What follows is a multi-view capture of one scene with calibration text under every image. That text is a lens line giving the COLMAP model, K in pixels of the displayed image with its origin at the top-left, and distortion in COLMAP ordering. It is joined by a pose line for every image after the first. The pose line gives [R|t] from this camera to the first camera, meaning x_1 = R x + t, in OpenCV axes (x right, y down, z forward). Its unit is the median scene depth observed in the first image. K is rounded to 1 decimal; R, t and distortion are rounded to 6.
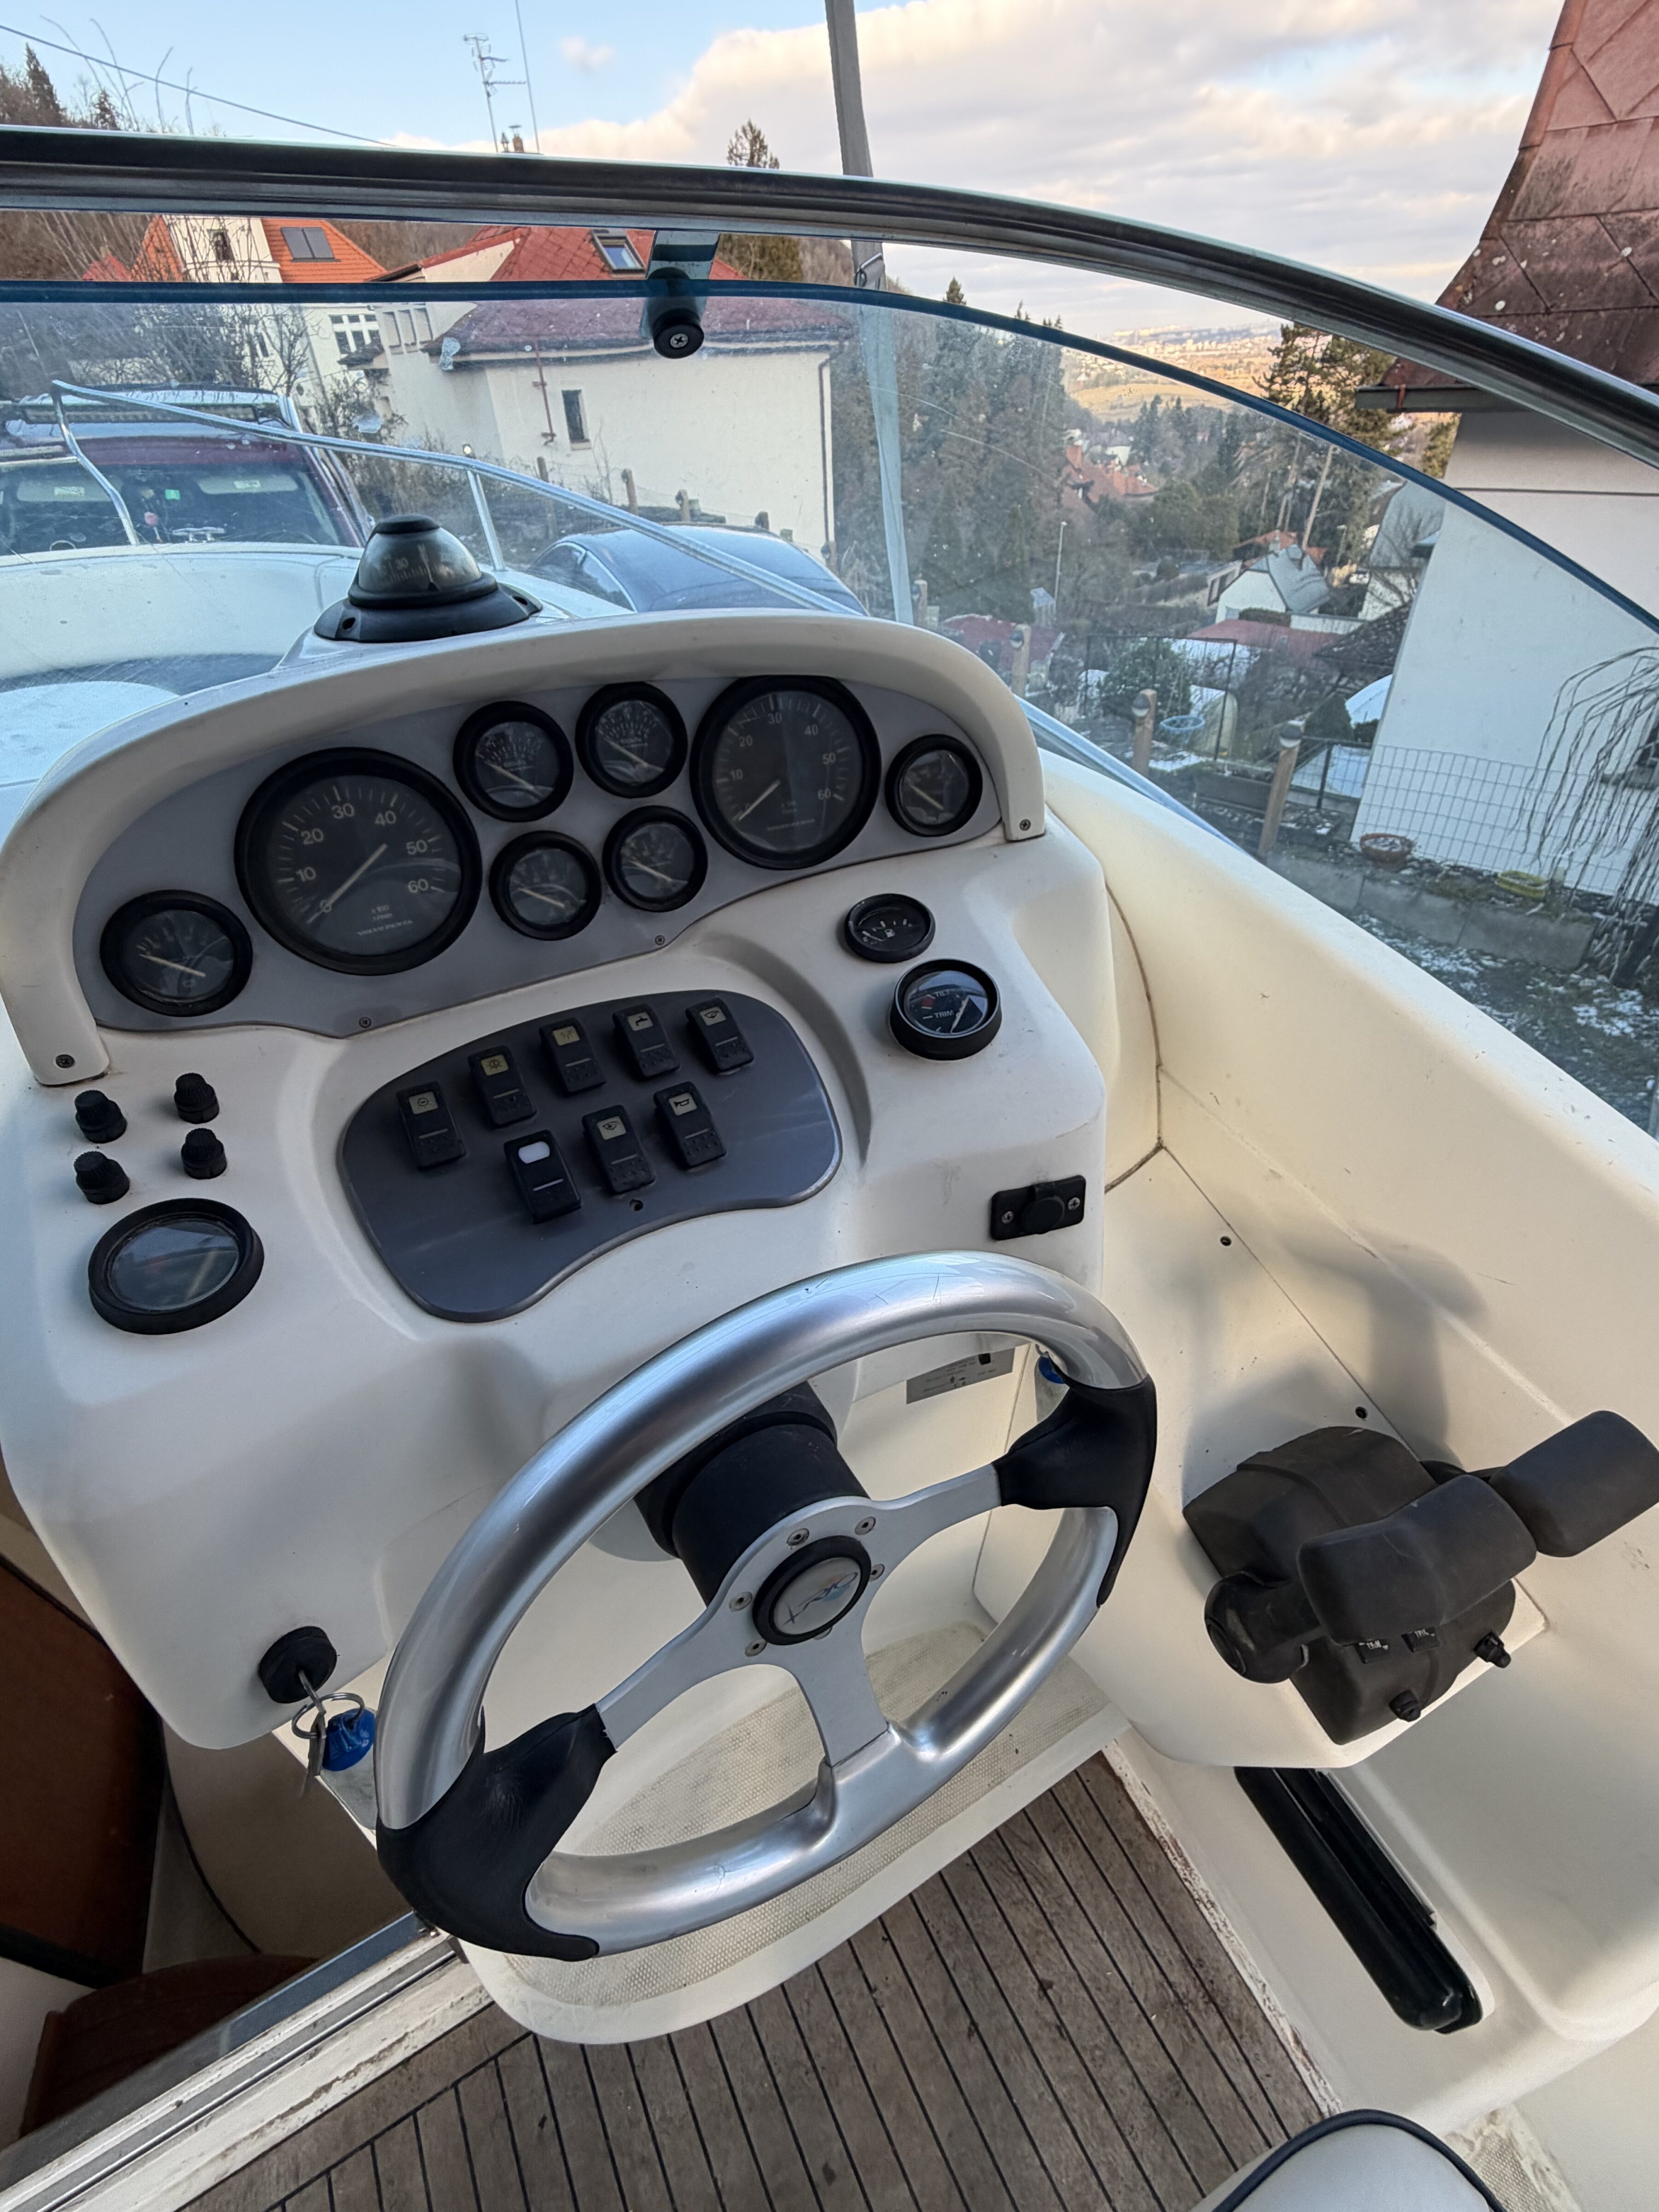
lens RADIAL K [[990.2, 0, 847.5], [0, 990.2, 1101.4], [0, 0, 1]] dist [0.002463, 0.000466]
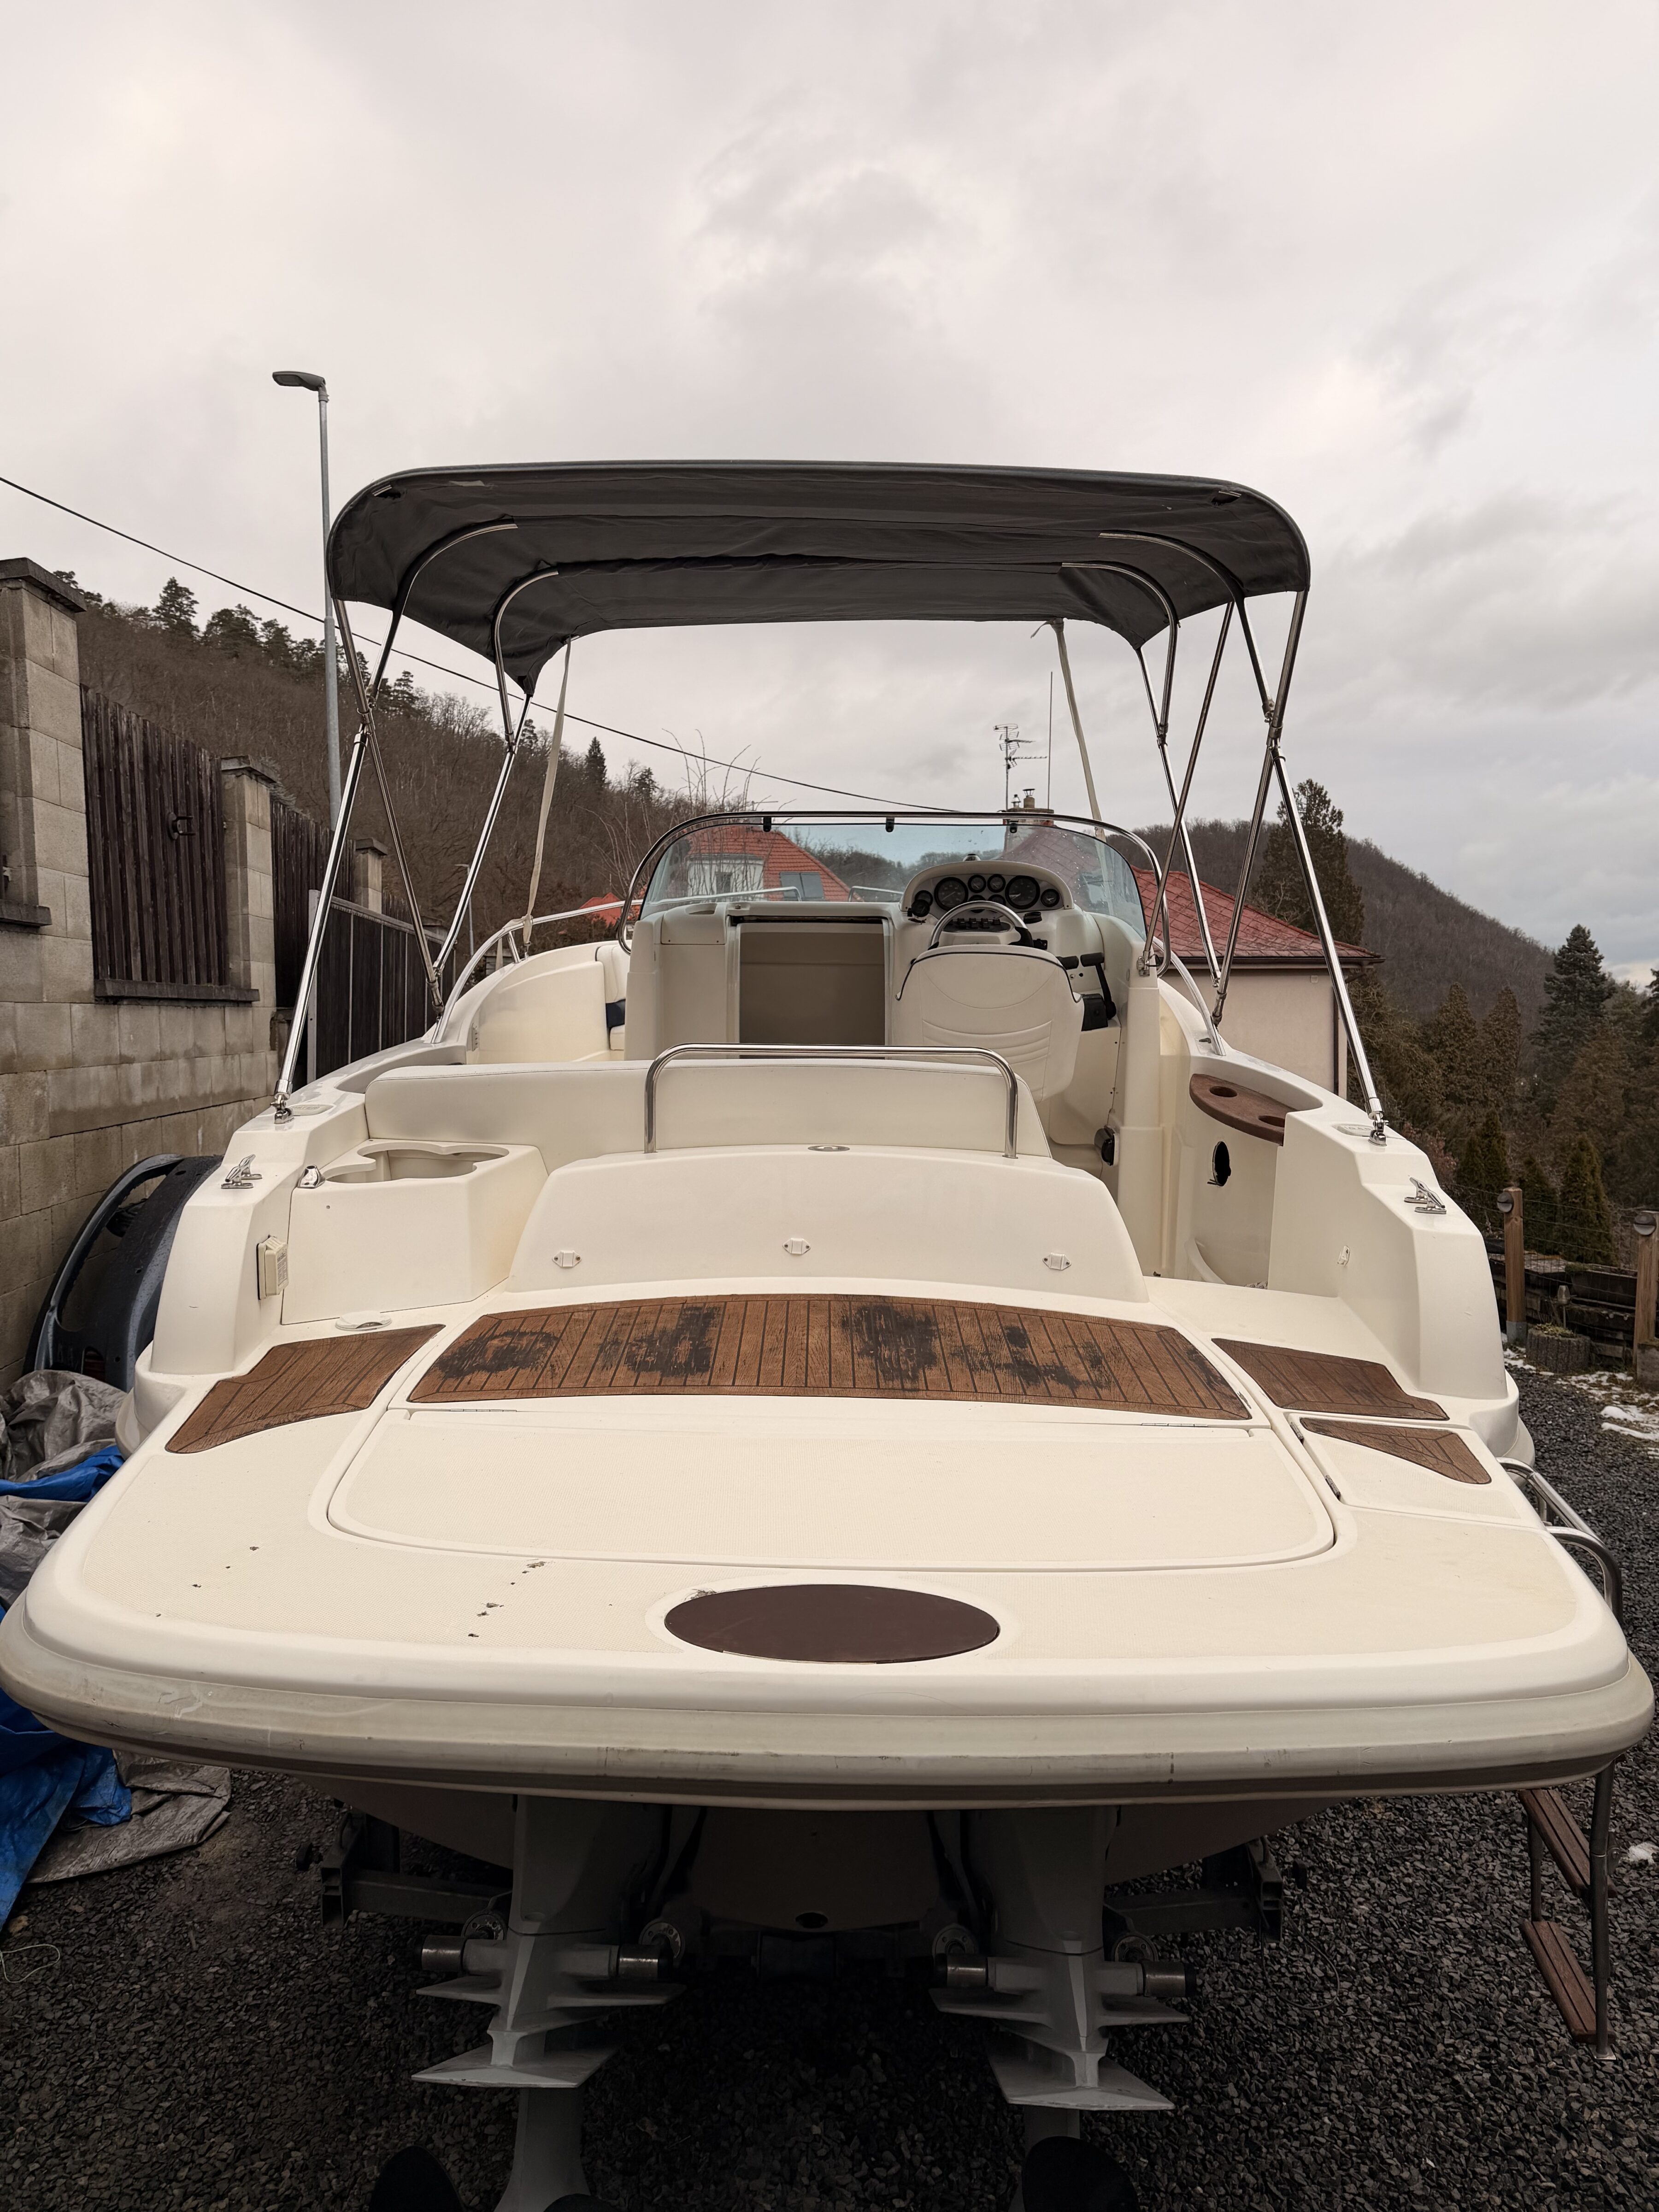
lens RADIAL K [[1581.3, 0, 829.5], [0, 1581.3, 1106.0], [0, 0, 1]] dist [0.002822, -0.007890]
pose [[0.933139, 0.049296, -0.356120, 0.056348], [-0.235877, 0.831498, -0.502965, 0.115969], [0.271319, 0.553336, 0.787531, -0.115806]]
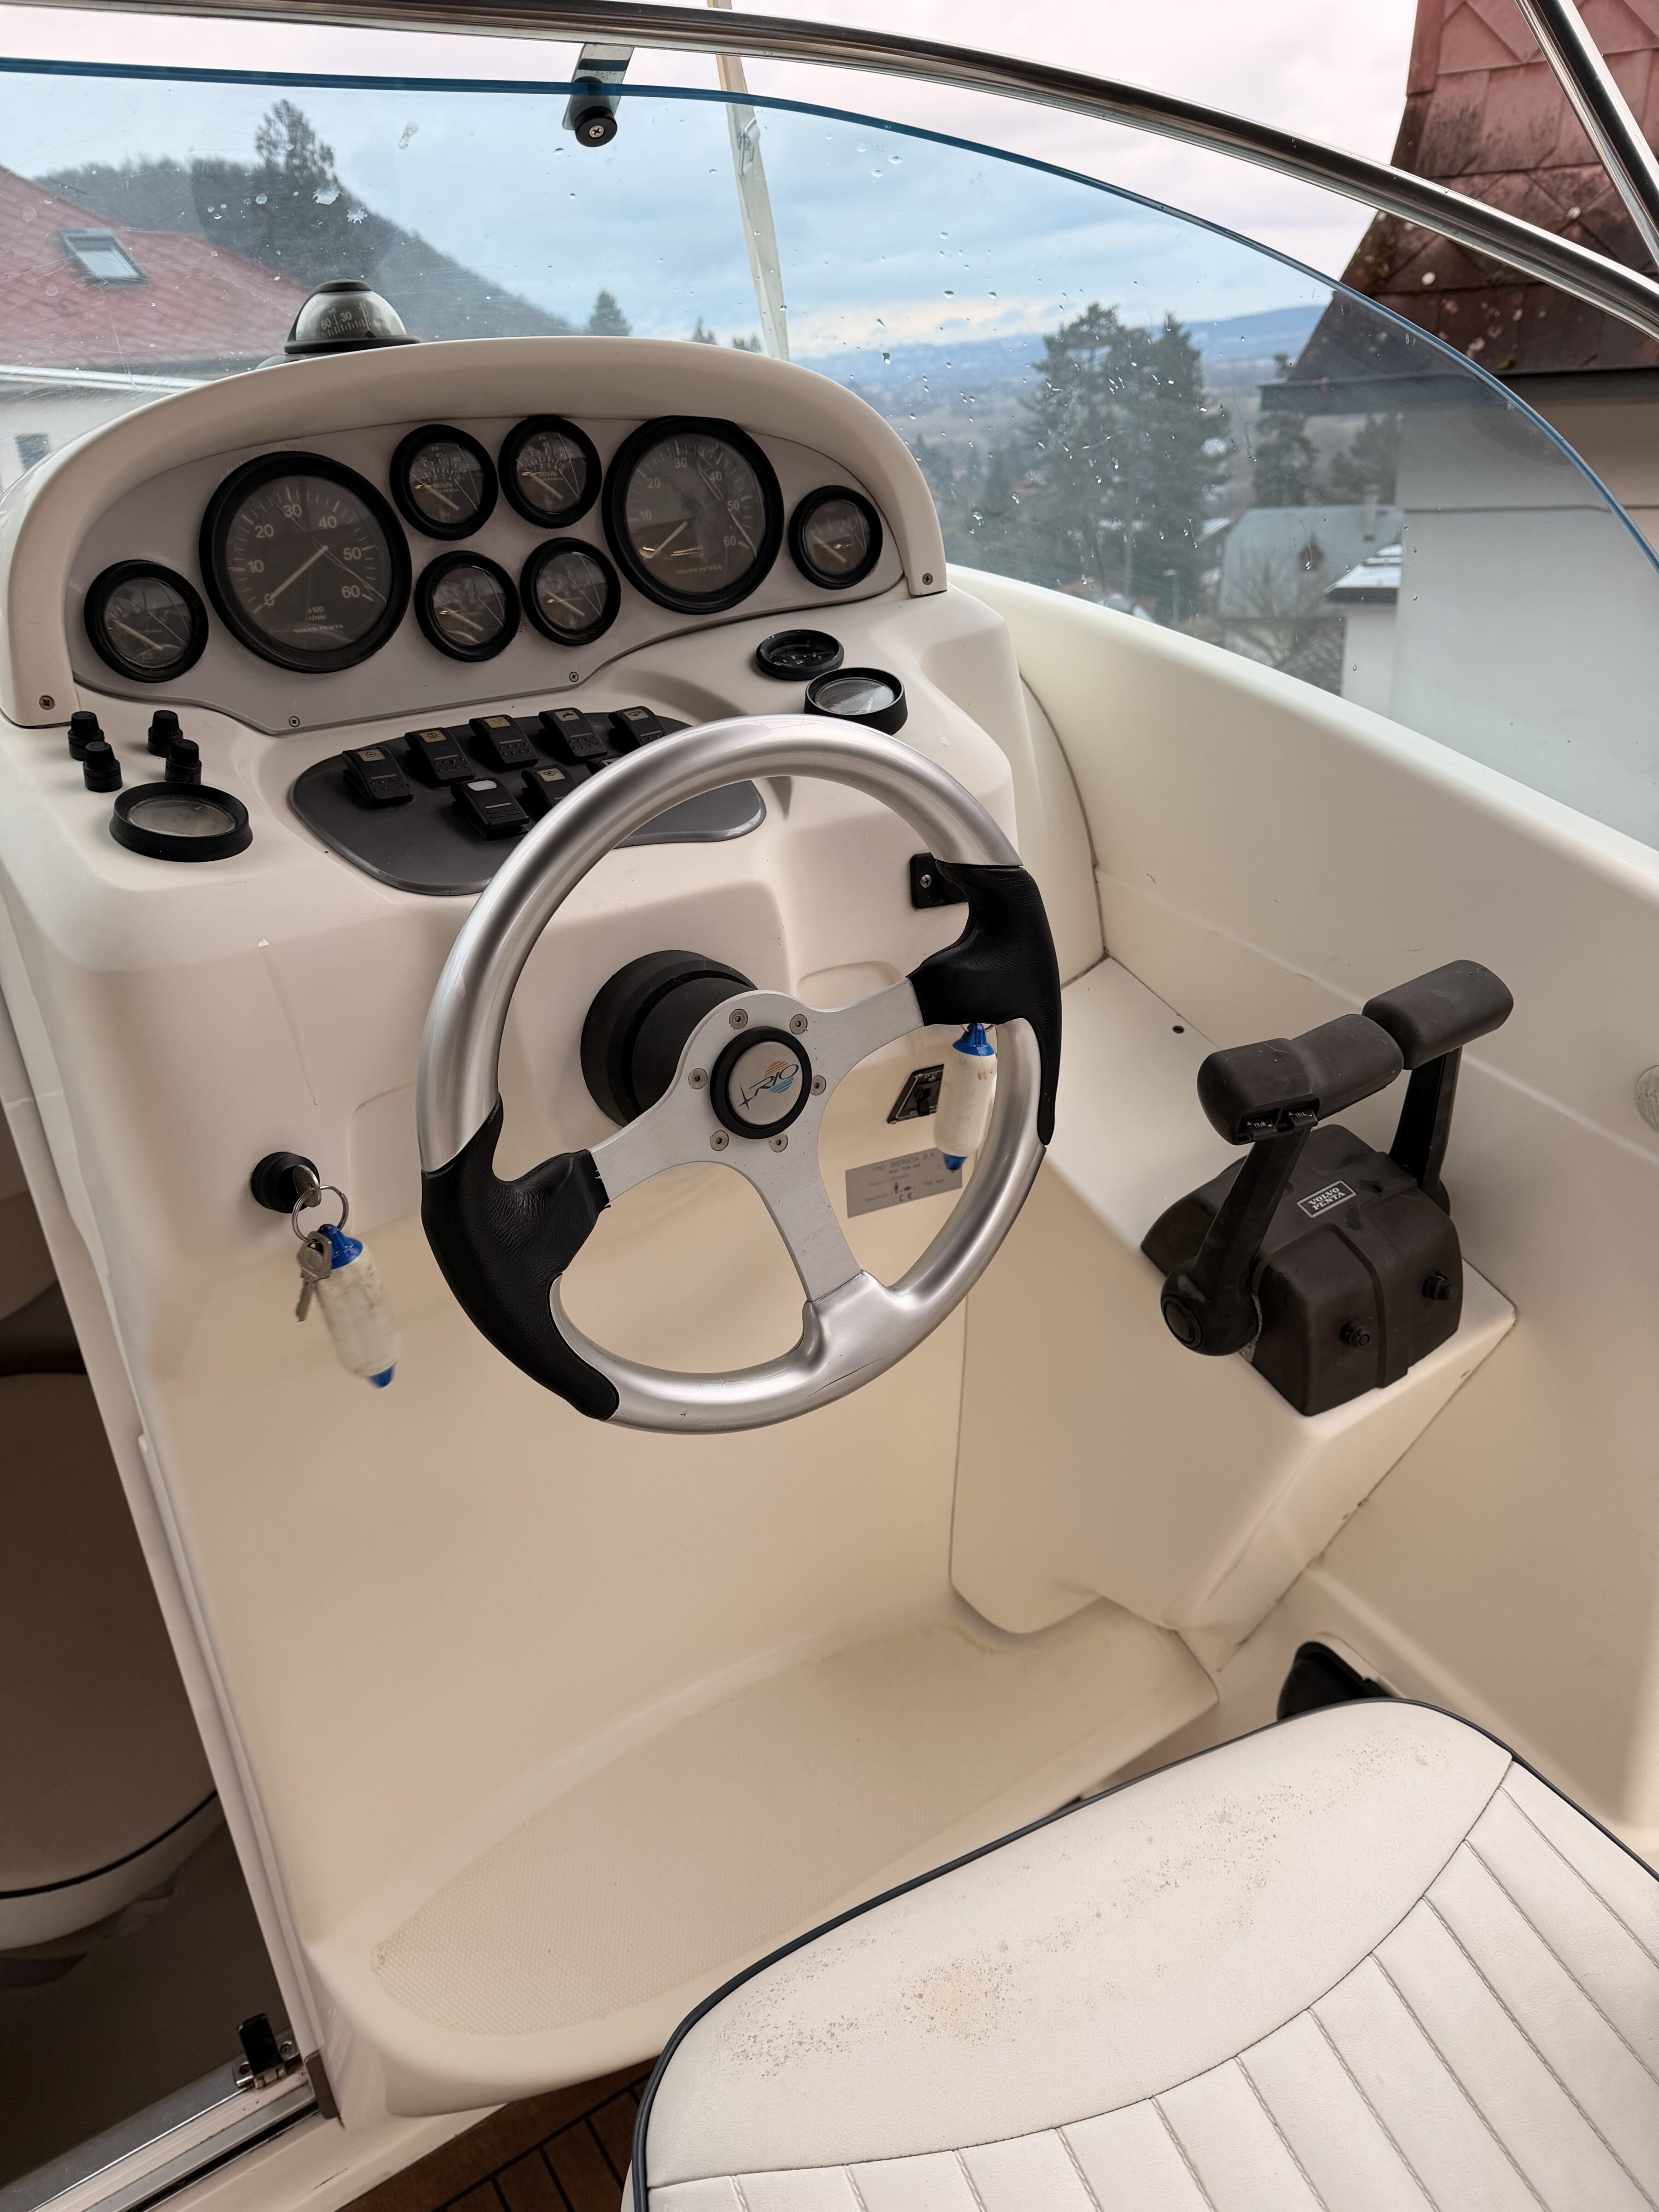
lens RADIAL K [[1581.3, 0, 829.5], [0, 1581.3, 1106.0], [0, 0, 1]] dist [0.002822, -0.007890]
pose [[0.977090, -0.109350, 0.182584, -0.009418], [0.145910, 0.968735, -0.200654, -0.013693], [-0.154934, 0.222697, 0.962497, 0.024602]]
